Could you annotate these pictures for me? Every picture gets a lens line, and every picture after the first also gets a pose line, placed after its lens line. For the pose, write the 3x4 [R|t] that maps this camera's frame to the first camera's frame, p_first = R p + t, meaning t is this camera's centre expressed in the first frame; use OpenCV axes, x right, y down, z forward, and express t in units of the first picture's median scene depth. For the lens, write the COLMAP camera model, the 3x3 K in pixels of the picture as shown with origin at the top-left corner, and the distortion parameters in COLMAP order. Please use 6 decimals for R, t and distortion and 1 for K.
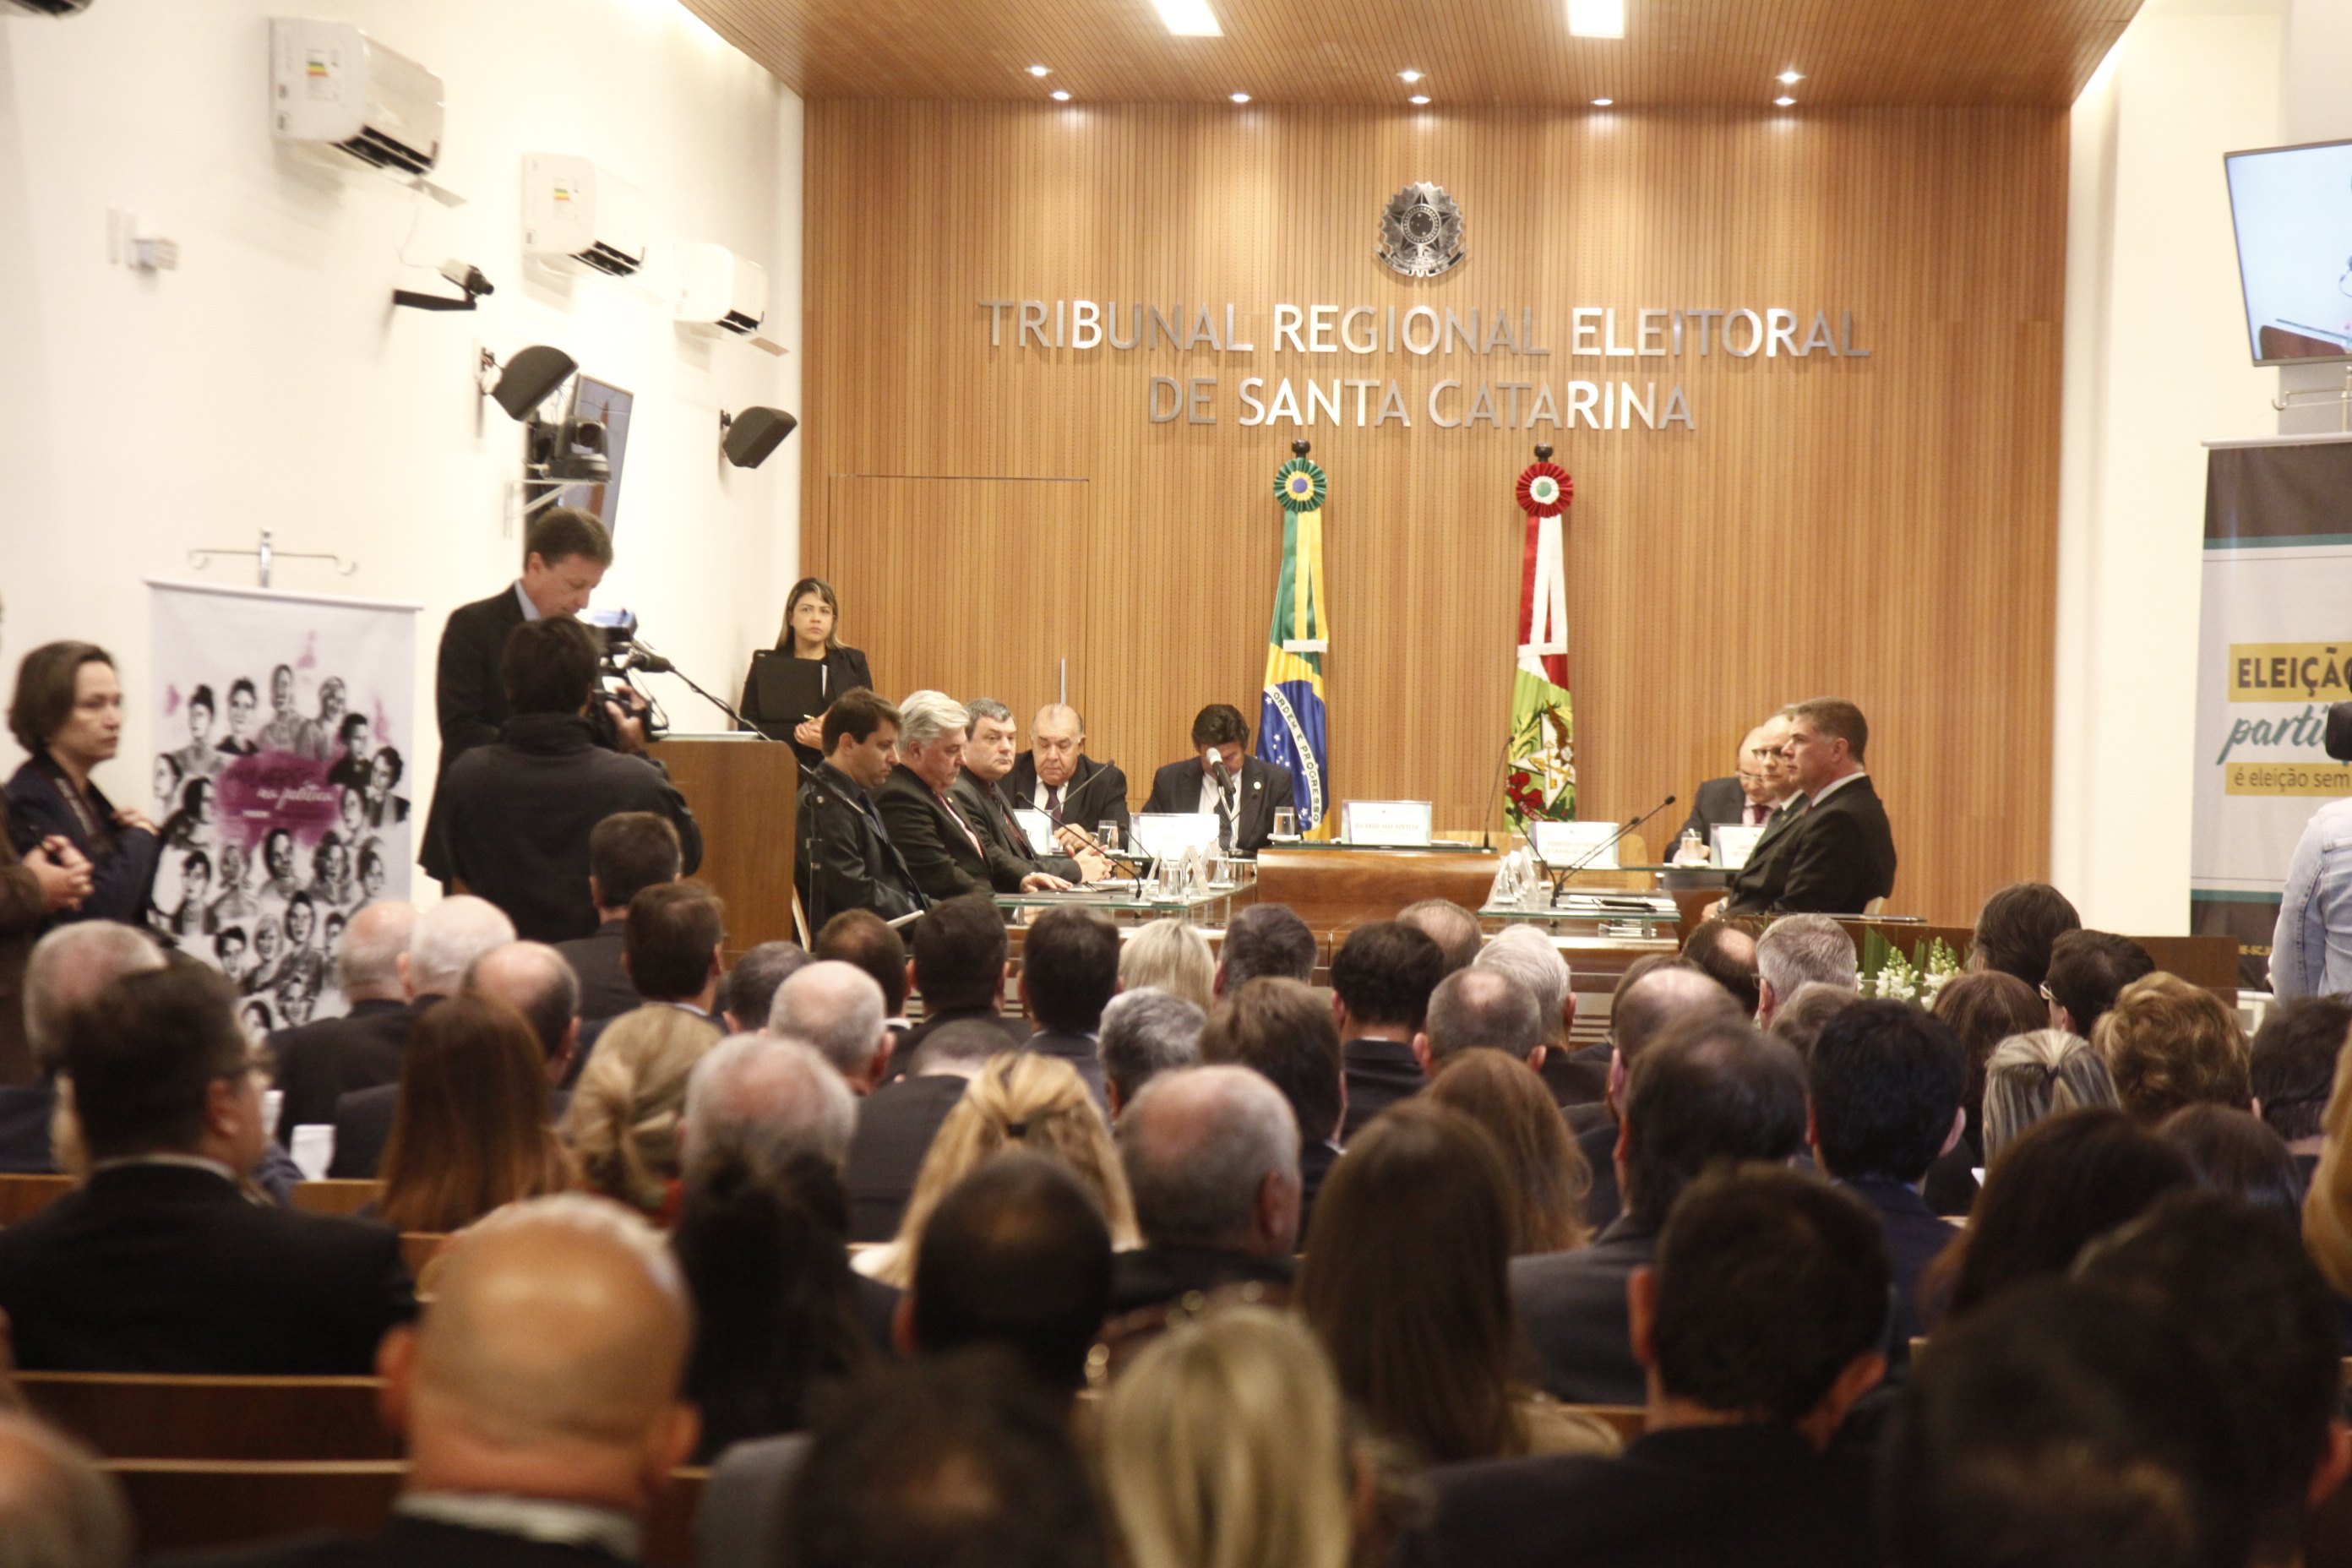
lens RADIAL K [[6184.6, 0, 1181.6], [0, 6184.6, 816.8], [0, 0, 1]] dist [0.517917, 0.676590]
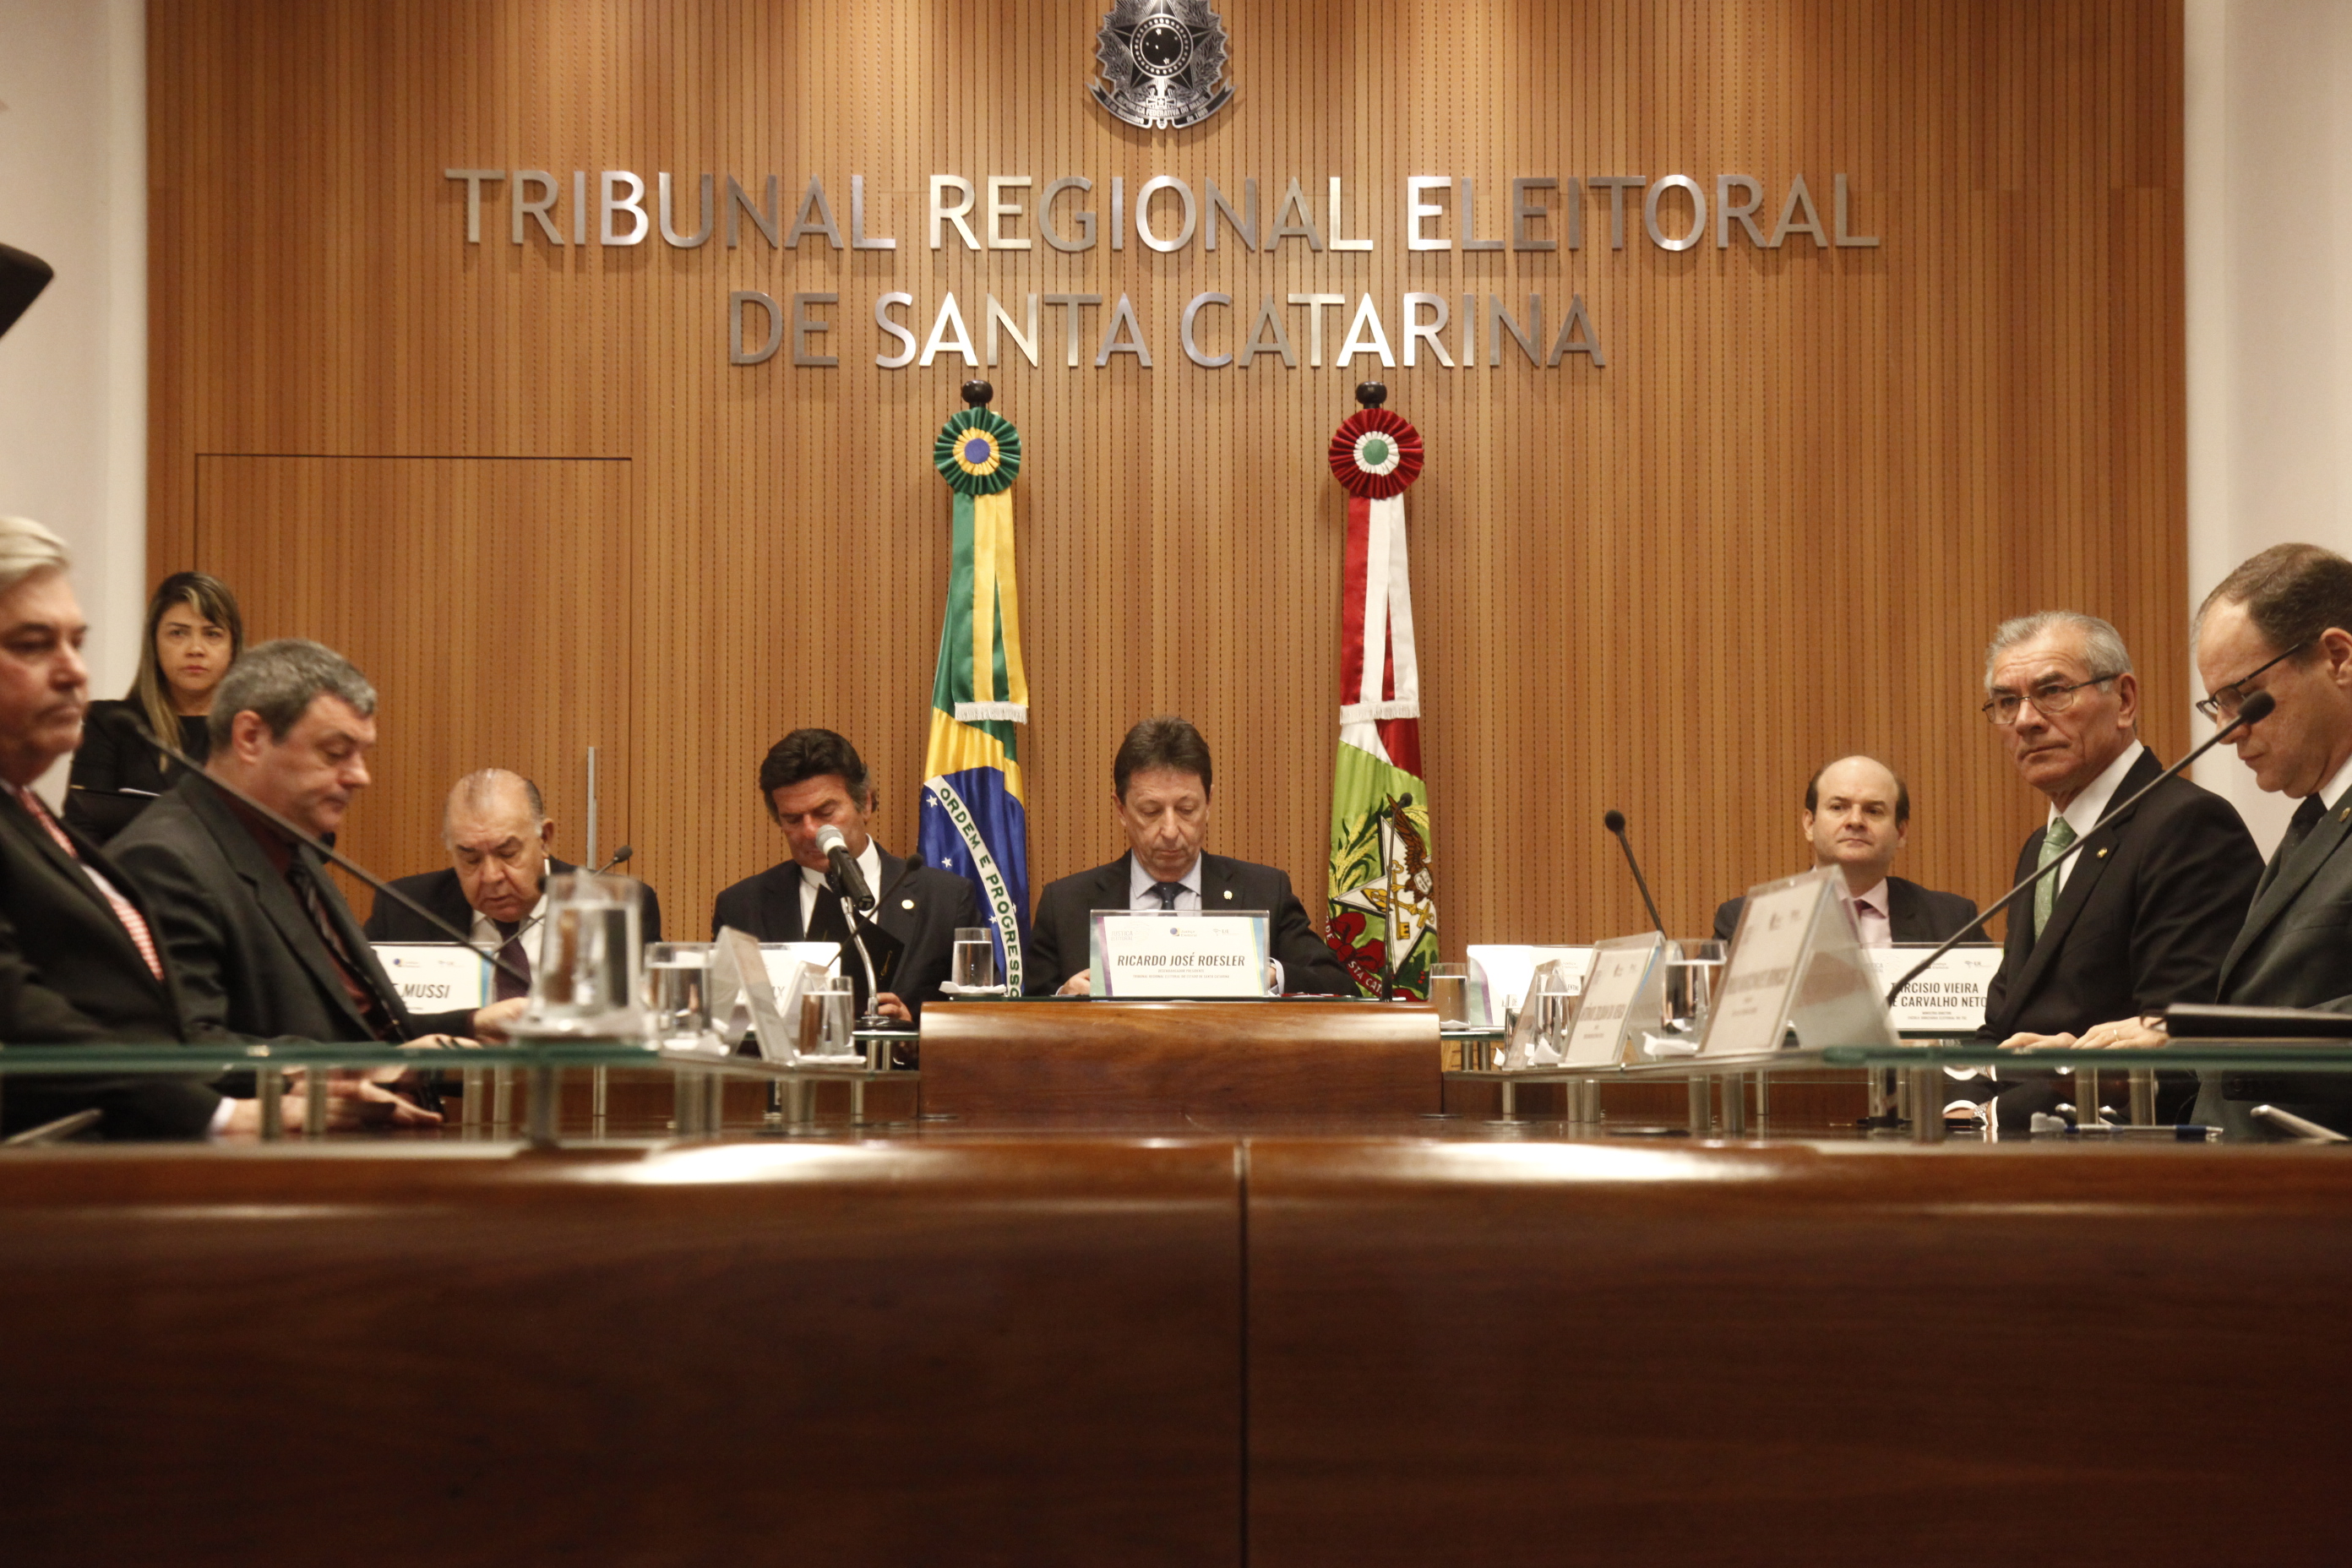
lens RADIAL K [[3919.1, 0, 1219.8], [0, 3919.1, 788.1], [0, 0, 1]] dist [0.253921, -0.022187]
pose [[0.995586, -0.012810, 0.092970, 0.006437], [0.020773, 0.996147, -0.085202, 0.013076], [-0.091521, 0.086757, 0.992017, 0.614443]]
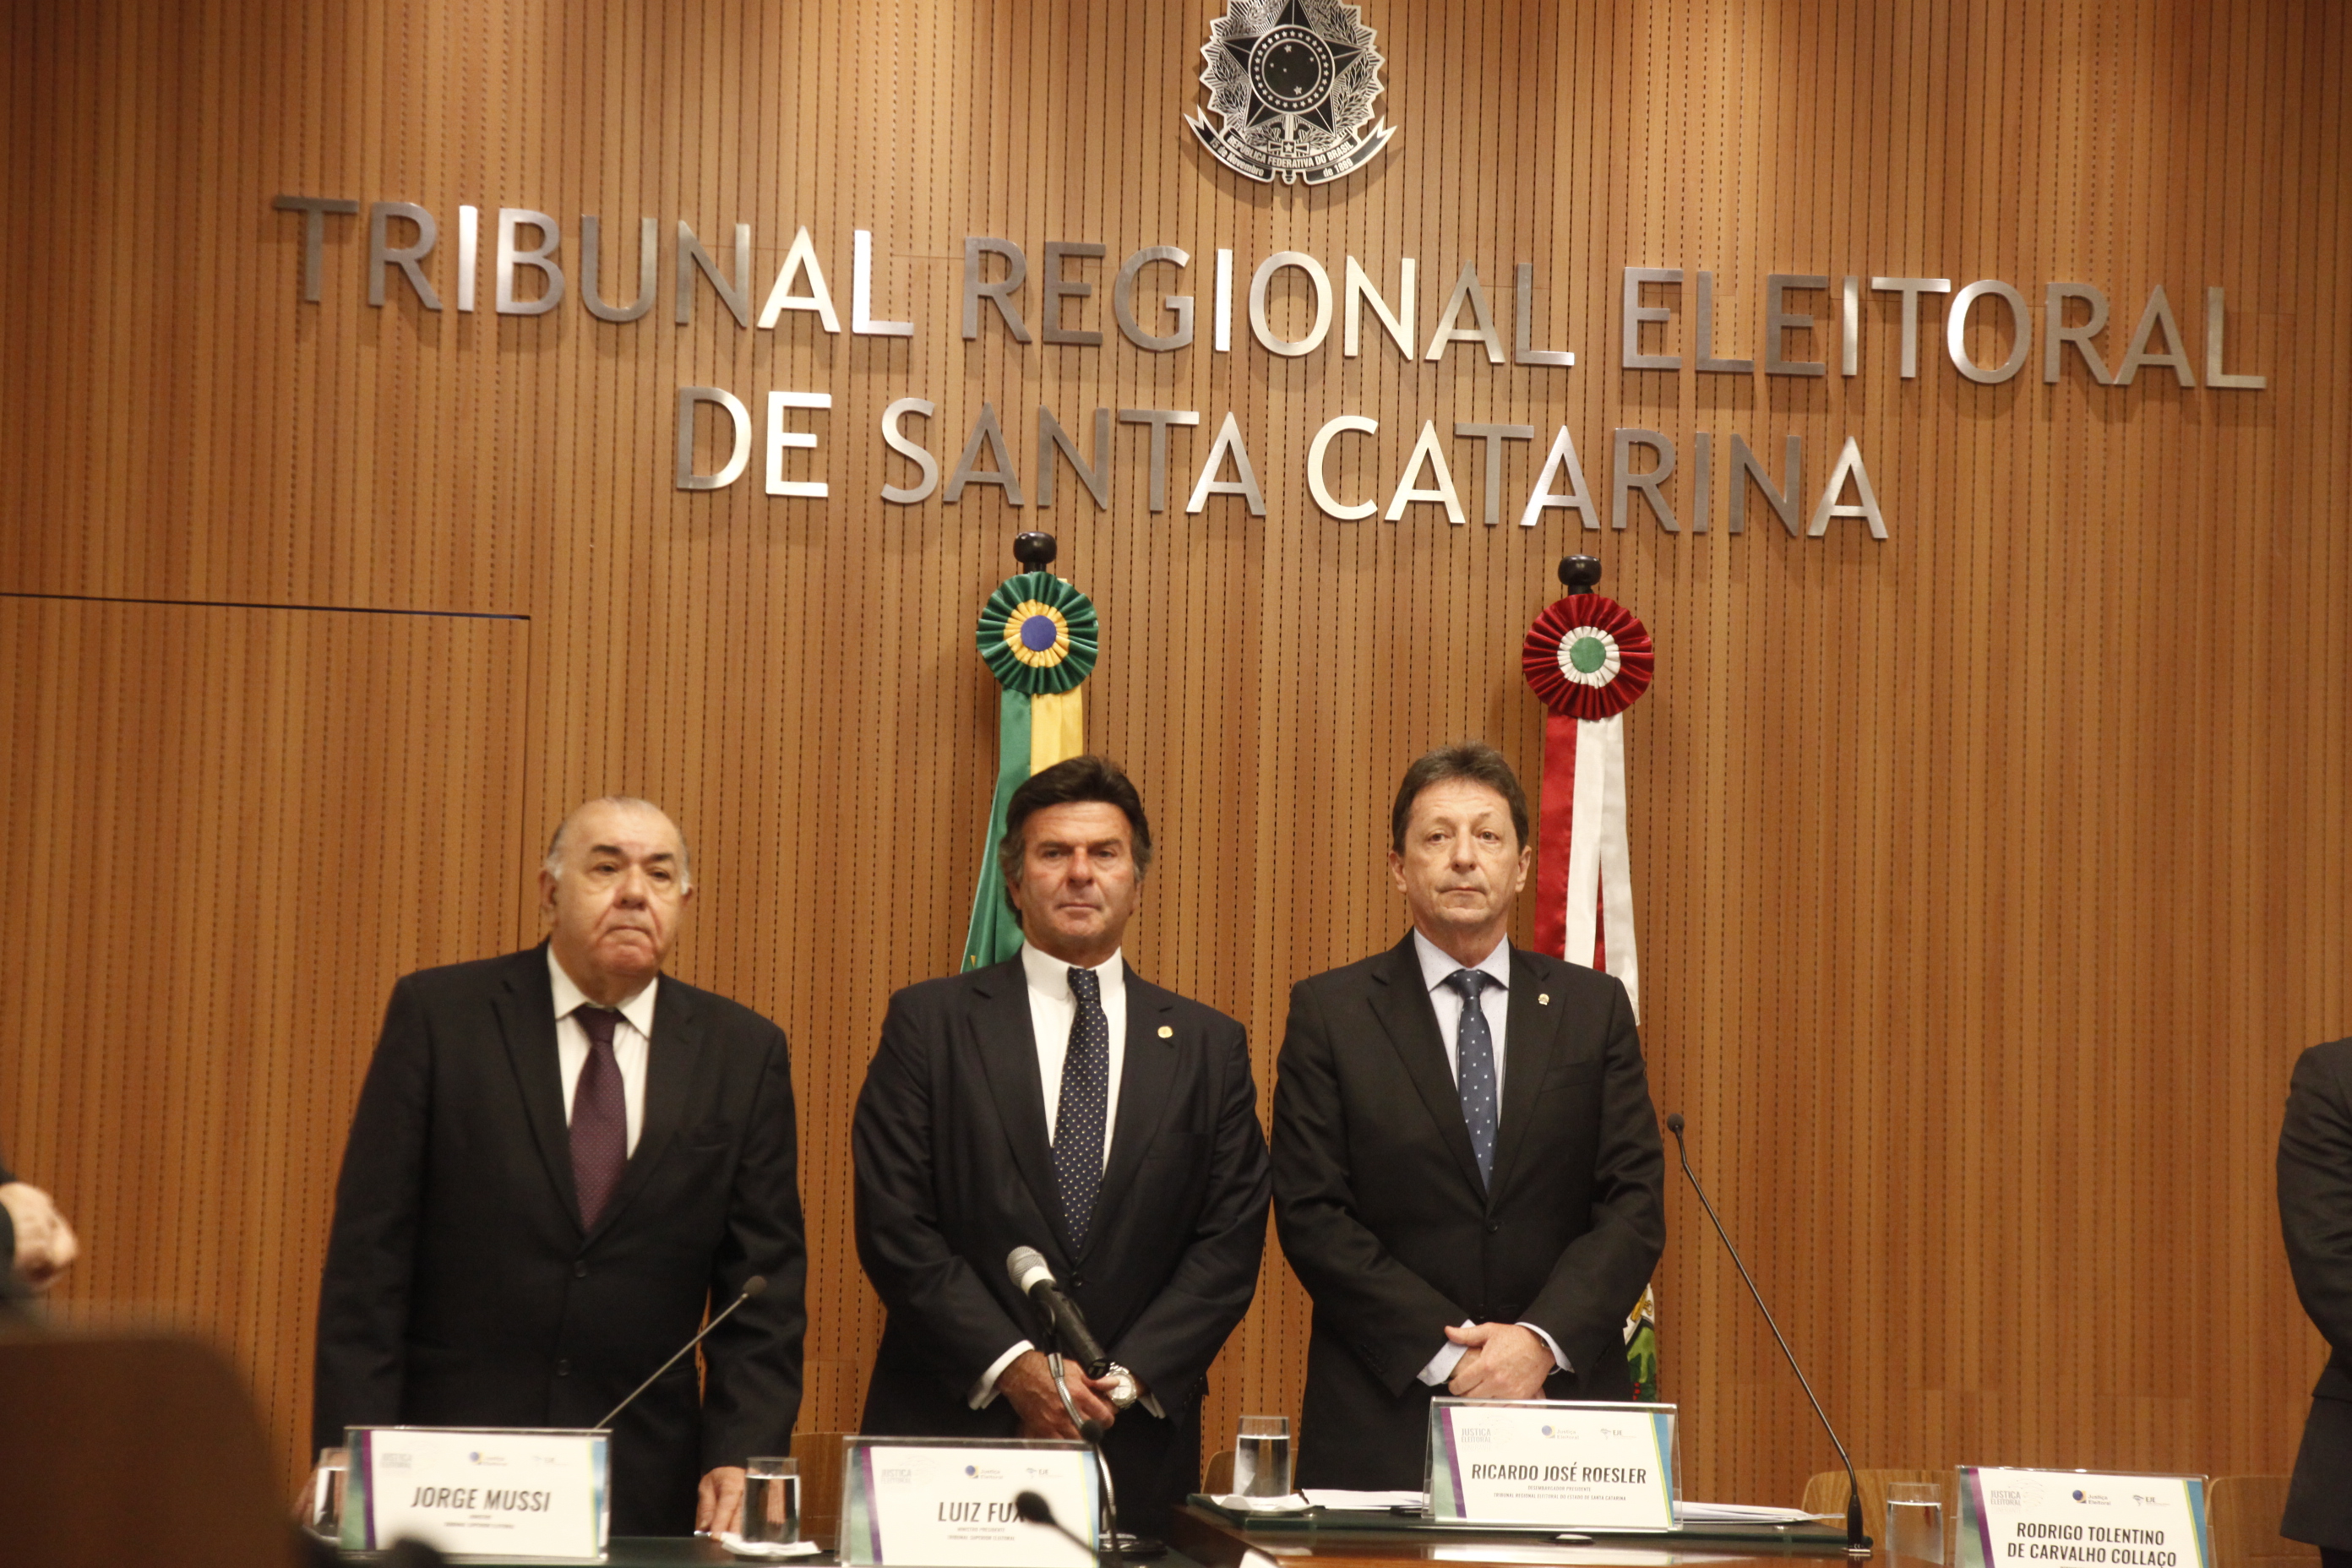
lens RADIAL K [[5603.4, 0, 1225.3], [0, 5603.4, 808.7], [0, 0, 1]] dist [0.468253, -0.055968]
pose [[0.979869, 0.021398, 0.198490, -0.046019], [-0.005351, 0.996697, -0.081029, -0.009154], [-0.199568, 0.078336, 0.976748, 0.610283]]
